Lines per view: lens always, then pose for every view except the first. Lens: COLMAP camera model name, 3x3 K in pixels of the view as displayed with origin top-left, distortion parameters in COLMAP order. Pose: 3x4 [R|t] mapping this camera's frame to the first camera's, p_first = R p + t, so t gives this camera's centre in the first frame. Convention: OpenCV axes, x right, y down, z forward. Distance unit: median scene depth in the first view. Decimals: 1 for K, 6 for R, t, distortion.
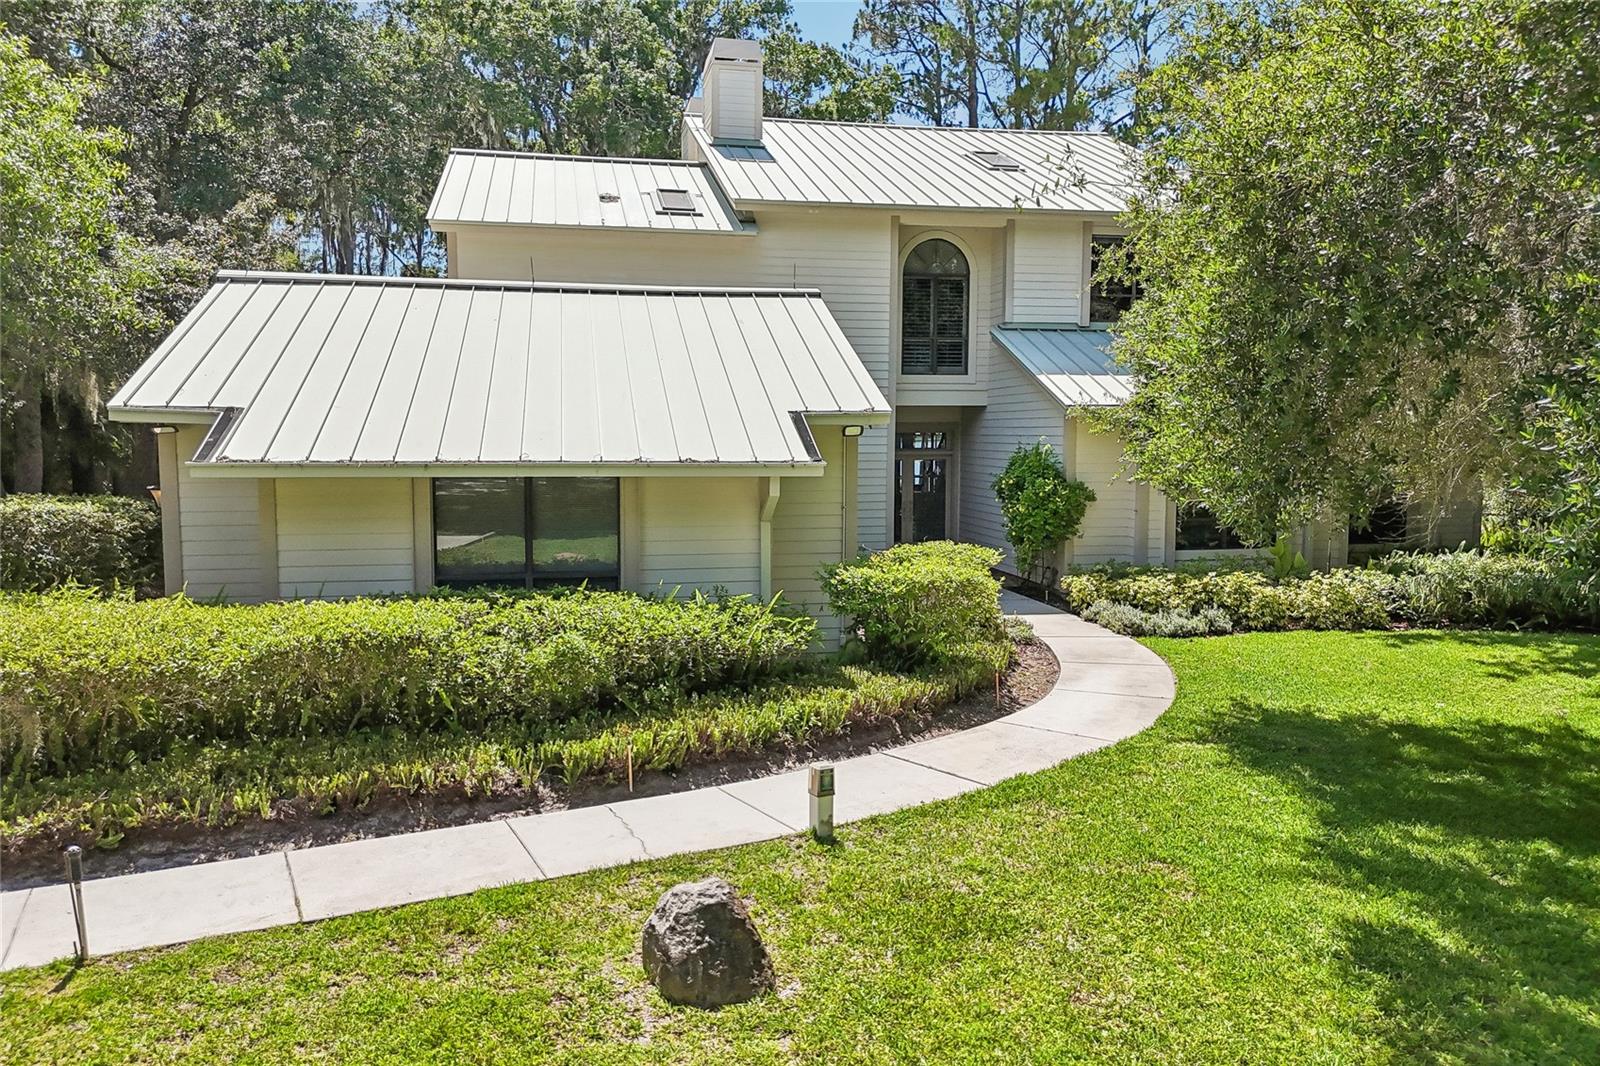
lens RADIAL K [[1153.0, 0, 800.0], [0, 1153.0, 533.0], [0, 0, 1]] dist [0.055811, -0.002696]
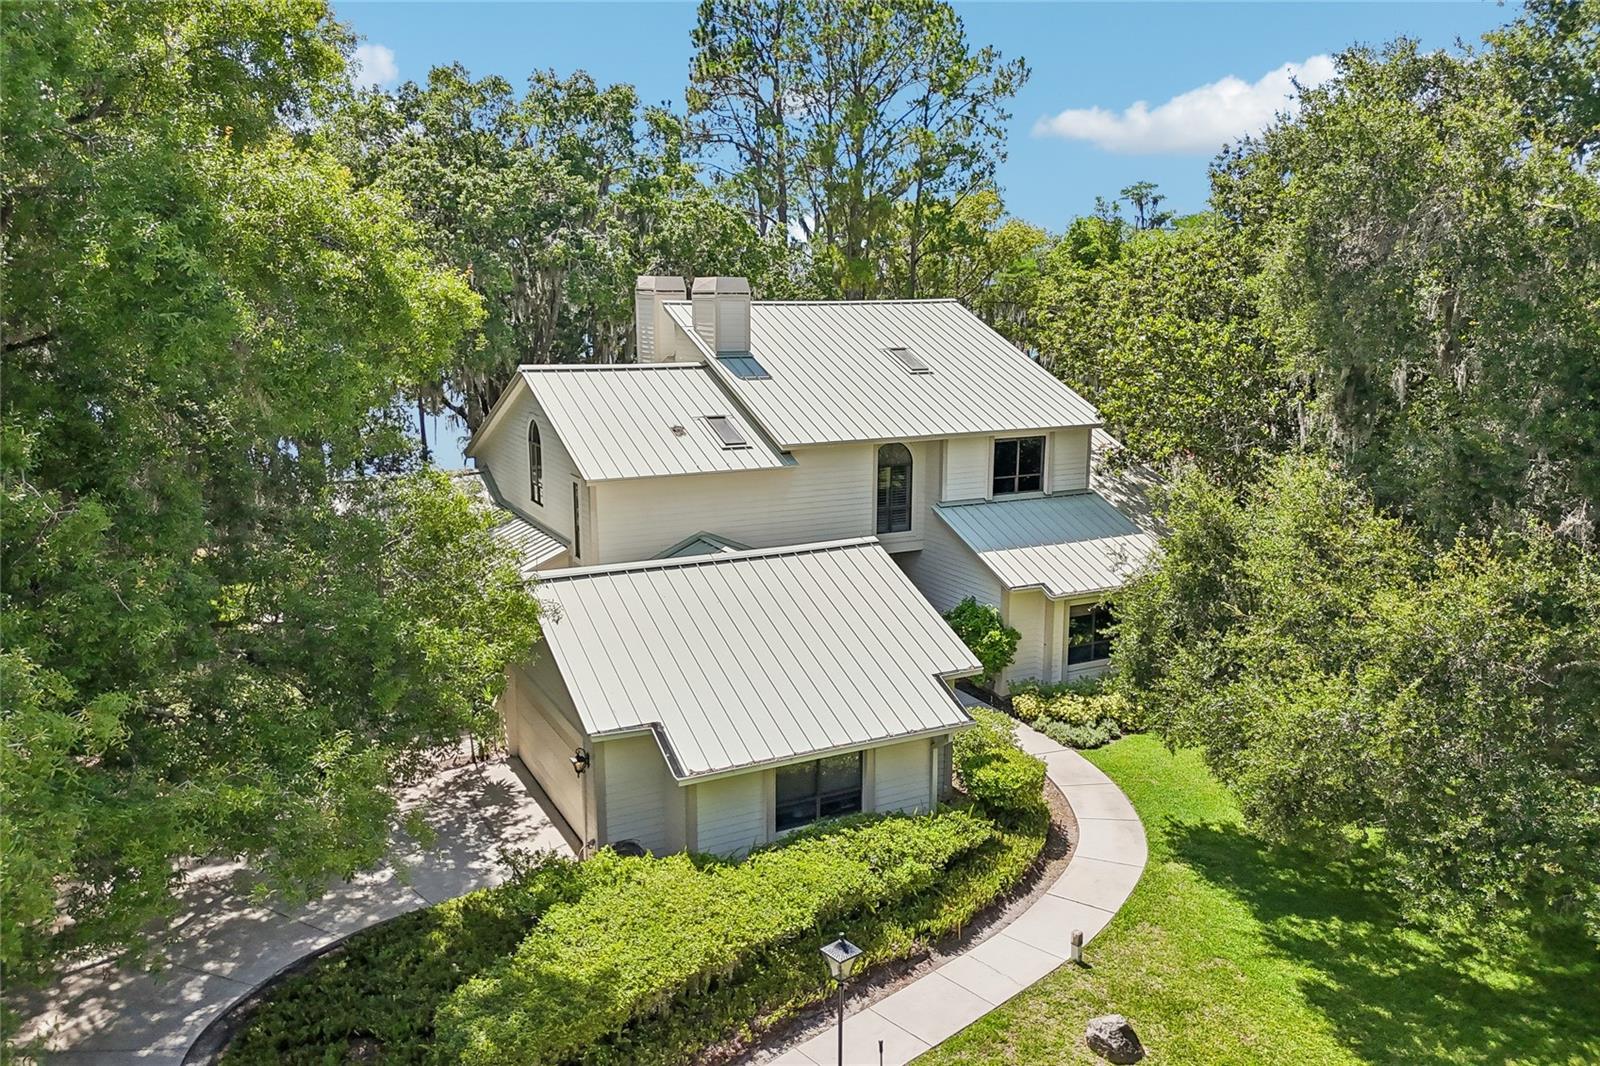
lens RADIAL K [[1153.0, 0, 800.0], [0, 1153.0, 533.0], [0, 0, 1]] dist [0.055811, -0.002696]
pose [[0.958128, -0.058699, 0.280257, -0.536139], [0.026360, 0.992688, 0.117798, -0.419850], [-0.285123, -0.105478, 0.952670, -0.459851]]
